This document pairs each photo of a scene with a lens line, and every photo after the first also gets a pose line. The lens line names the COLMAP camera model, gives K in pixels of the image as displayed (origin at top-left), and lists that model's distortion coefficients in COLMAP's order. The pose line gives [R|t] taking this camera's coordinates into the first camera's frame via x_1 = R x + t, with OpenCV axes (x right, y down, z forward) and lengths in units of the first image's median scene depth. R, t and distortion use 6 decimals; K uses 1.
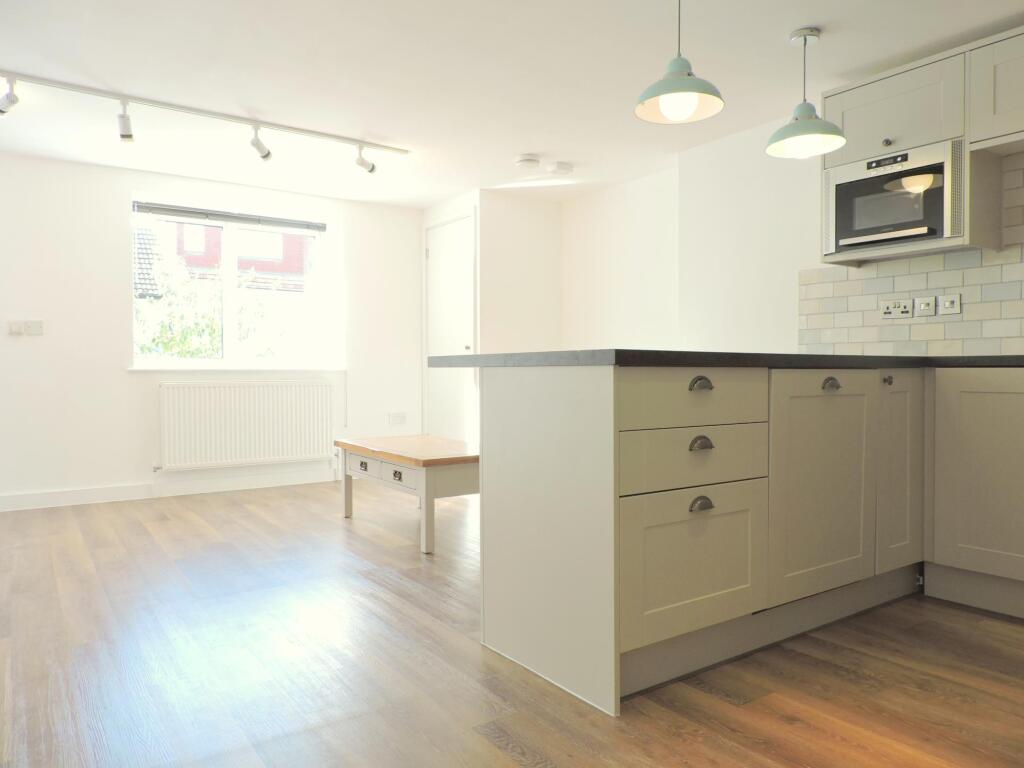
lens RADIAL K [[741.1, 0, 514.7], [0, 741.1, 382.9], [0, 0, 1]] dist [0.002713, -0.006786]
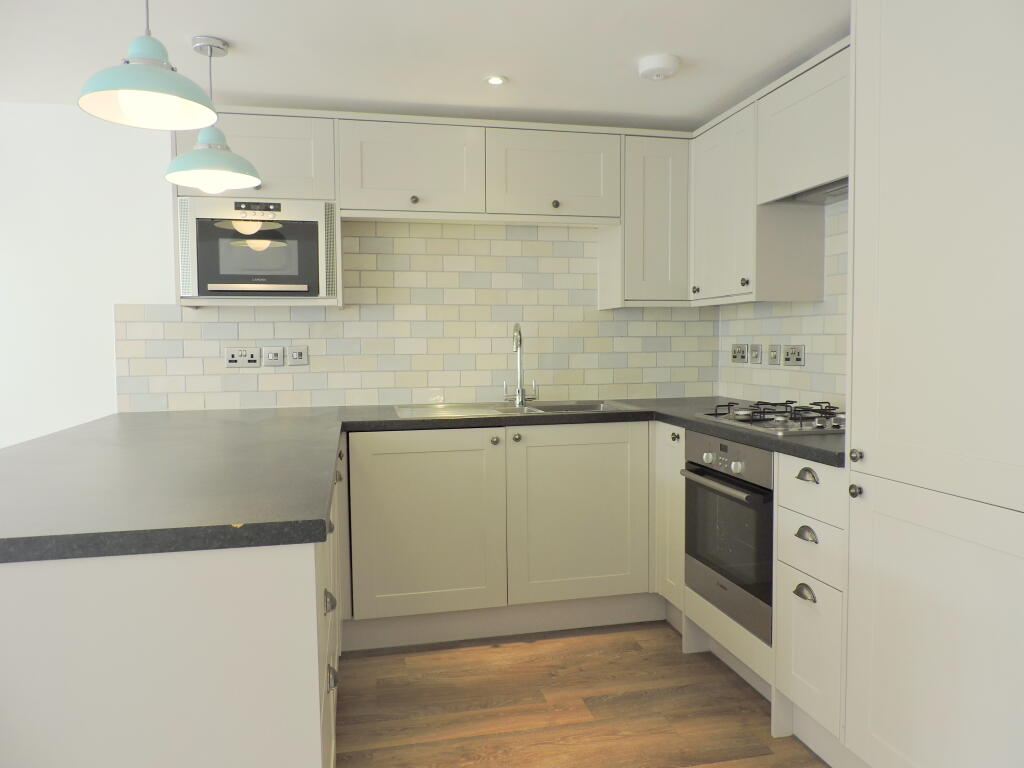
lens RADIAL K [[741.1, 0, 514.2], [0, 741.1, 381.0], [0, 0, 1]] dist [0.002713, -0.006786]
pose [[0.391604, -0.051063, 0.918716, -0.246448], [0.025712, 0.998676, 0.044547, -0.114507], [-0.919775, 0.006177, 0.392398, 0.344033]]
